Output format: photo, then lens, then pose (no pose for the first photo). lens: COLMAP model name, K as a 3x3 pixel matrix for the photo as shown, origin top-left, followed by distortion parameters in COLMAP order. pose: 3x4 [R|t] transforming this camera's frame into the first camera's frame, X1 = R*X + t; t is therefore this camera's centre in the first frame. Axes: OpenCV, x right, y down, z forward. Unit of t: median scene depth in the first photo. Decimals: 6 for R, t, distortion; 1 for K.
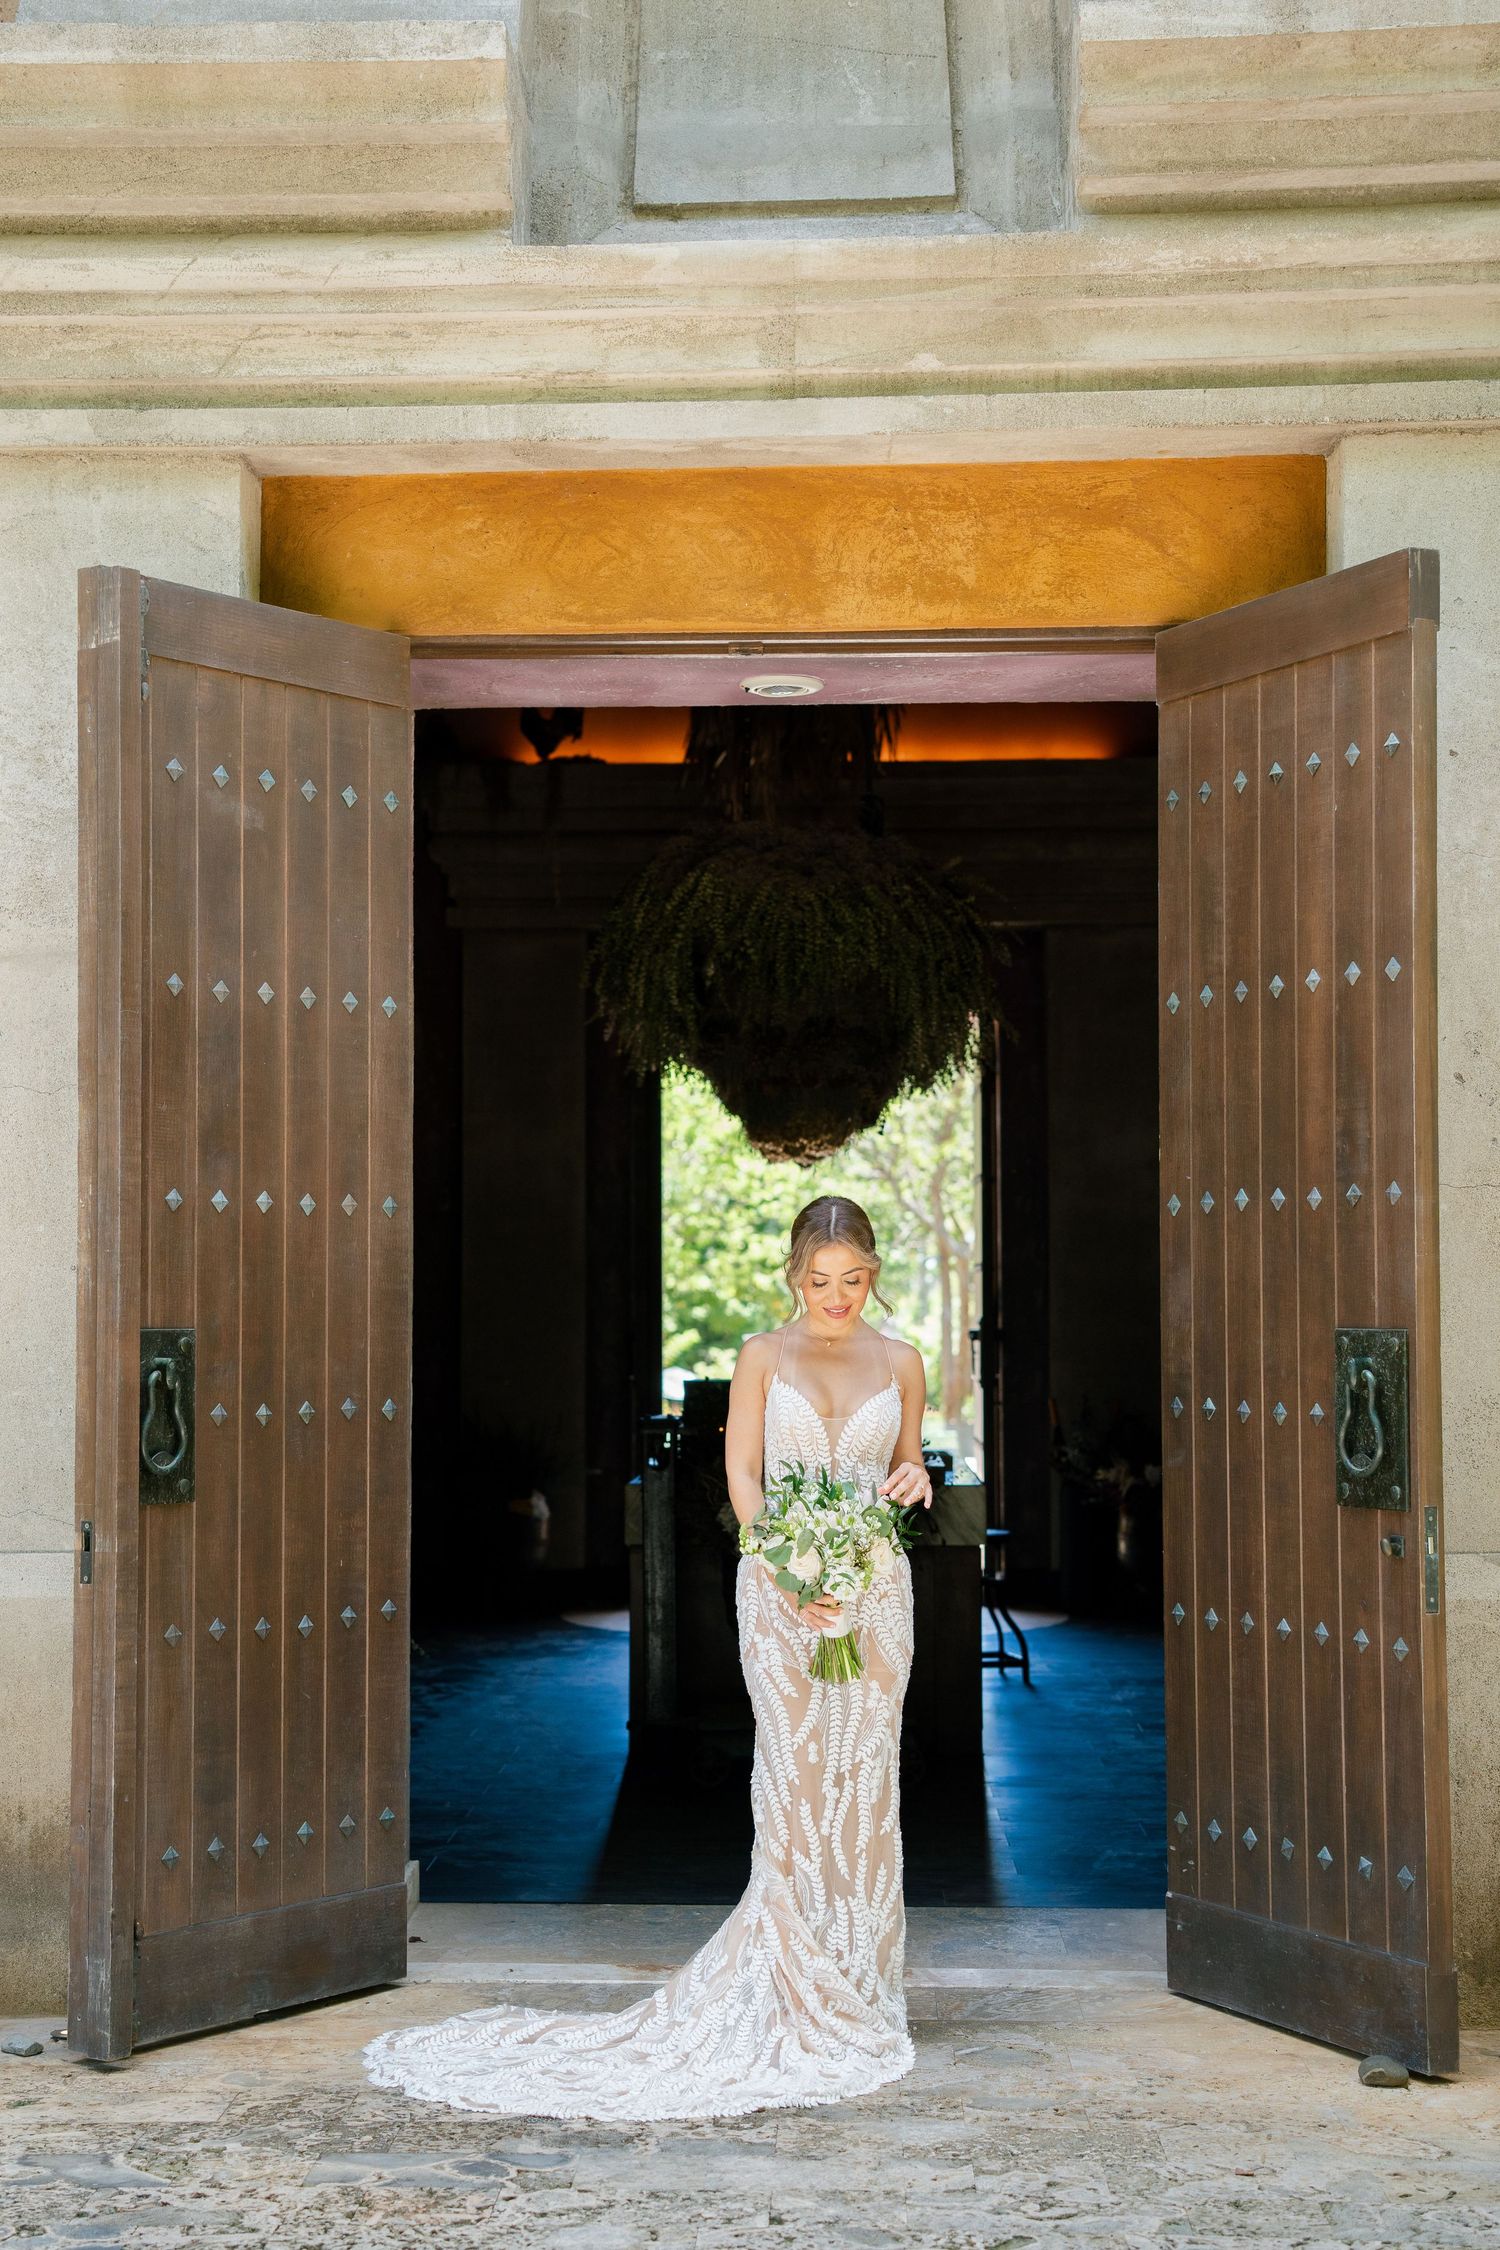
lens RADIAL K [[3175.0, 0, 750.0], [0, 3175.0, 1125.0], [0, 0, 1]] dist [0.114539, 0.171344]
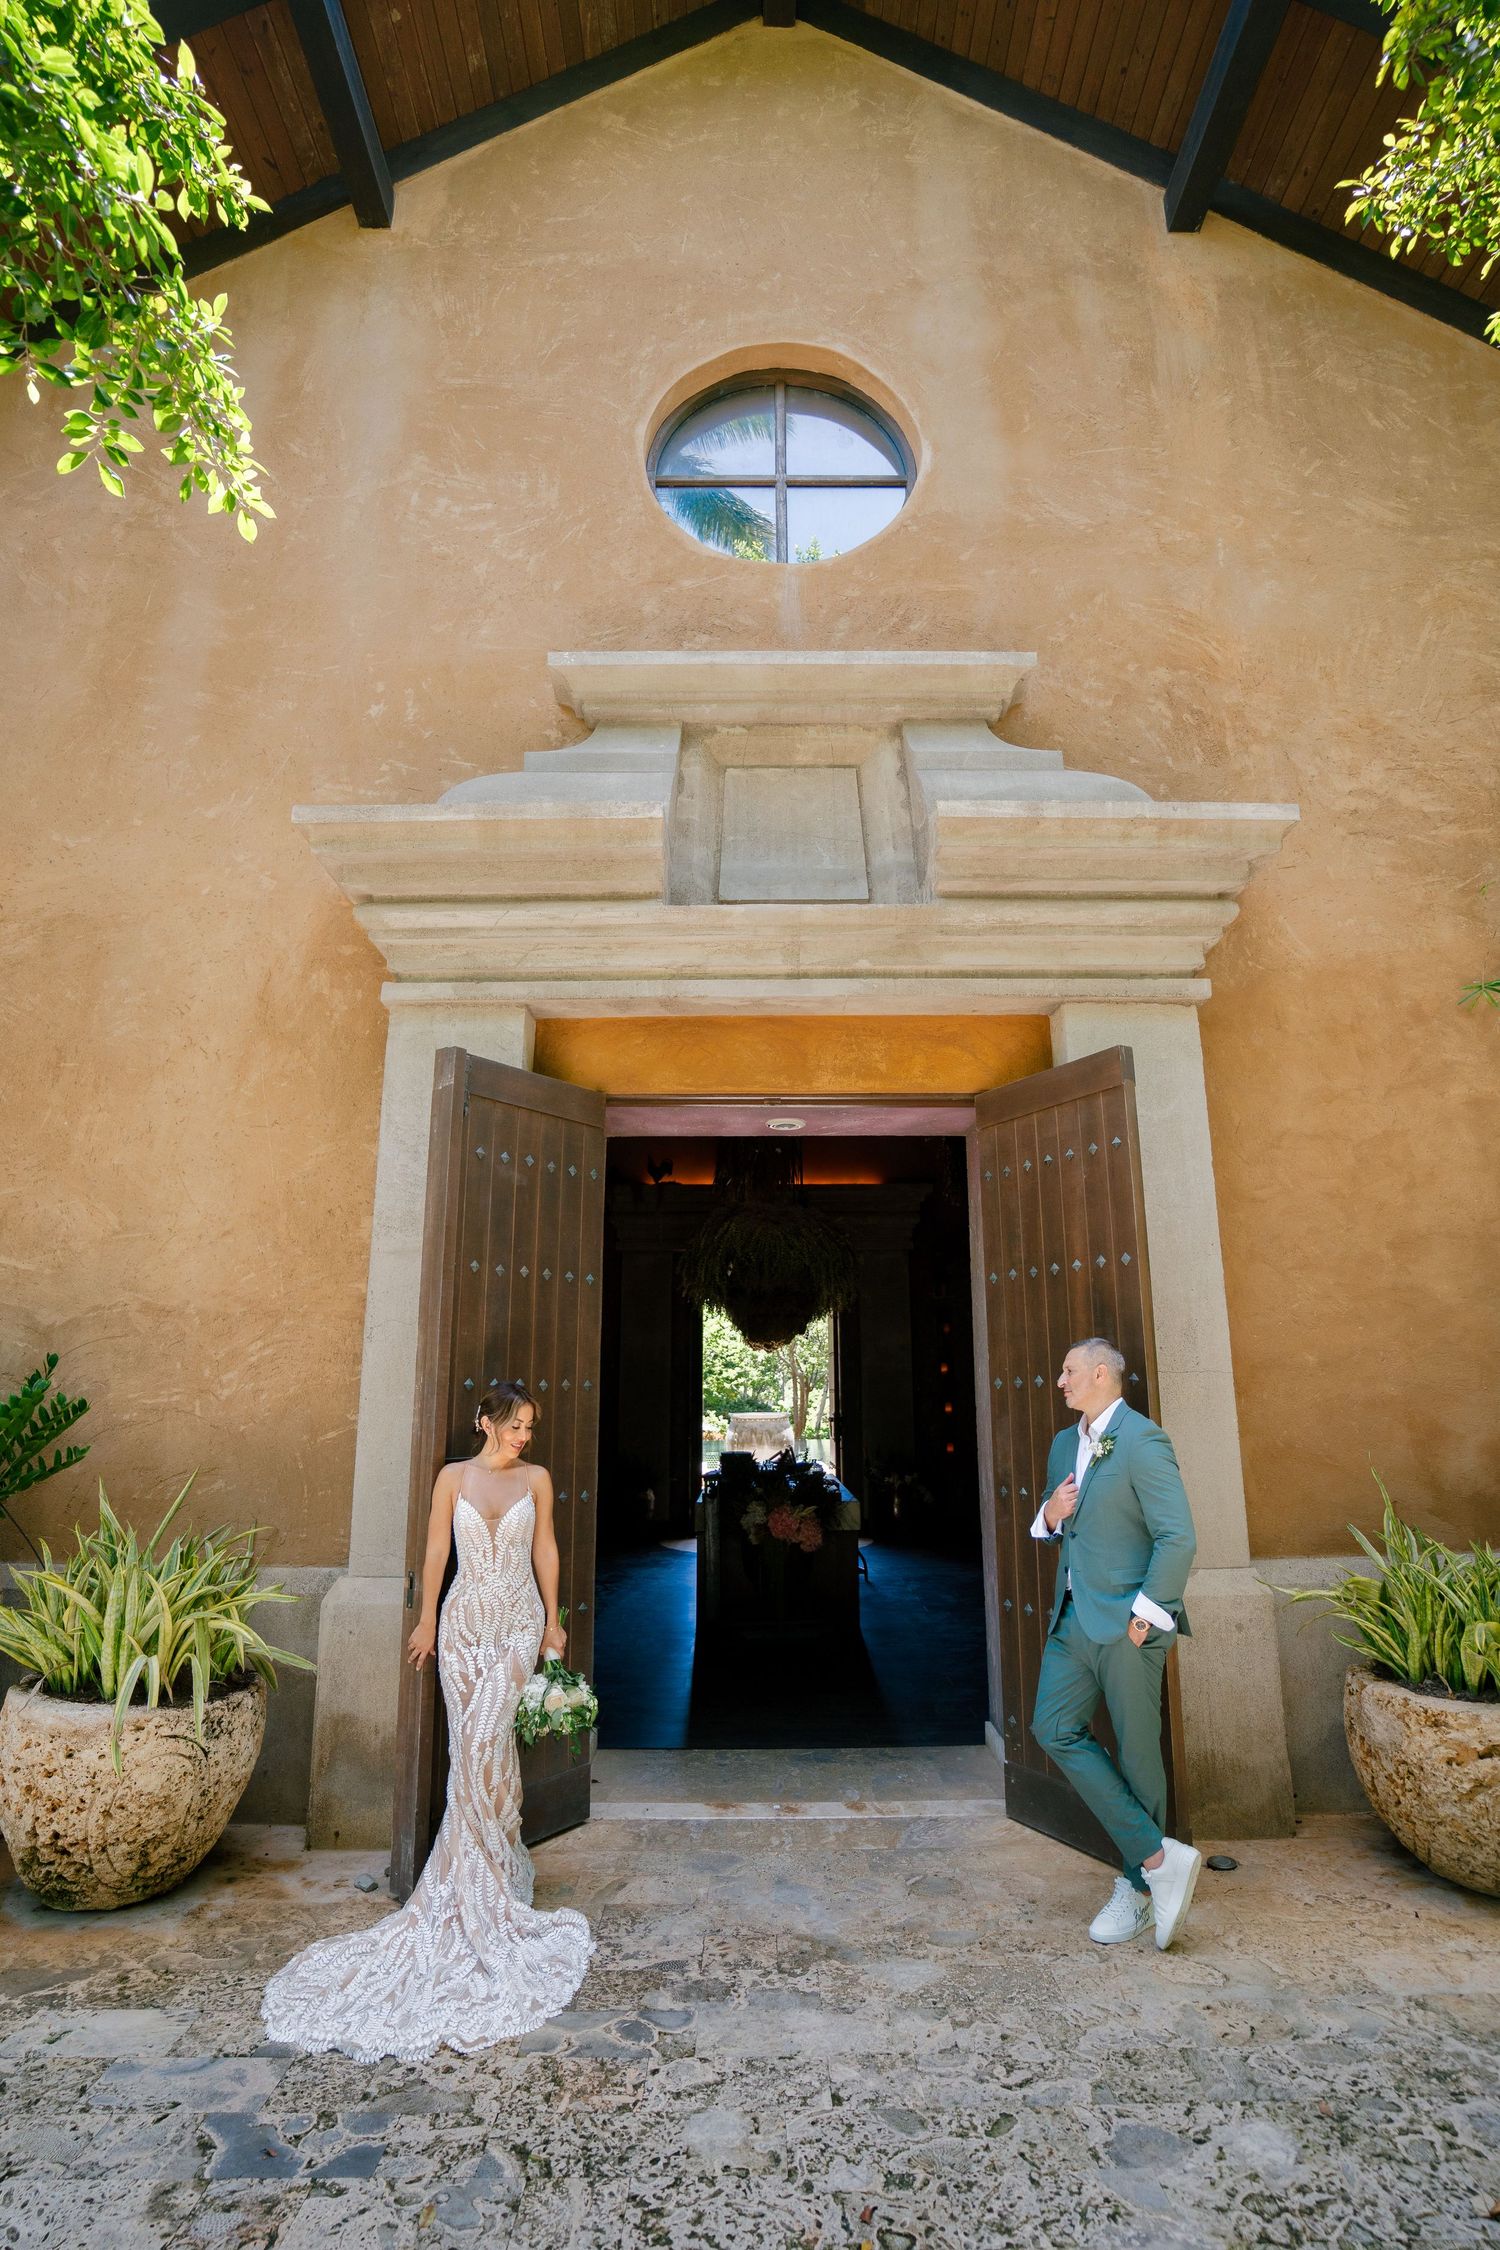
lens RADIAL K [[1128.4, 0, 785.2], [0, 1128.4, 1117.5], [0, 0, 1]] dist [-0.073759, 0.027530]
pose [[0.998489, 0.008802, 0.054236, -0.033687], [0.001295, 0.983042, -0.183378, -0.008822], [-0.054931, 0.183171, 0.981545, 0.312587]]
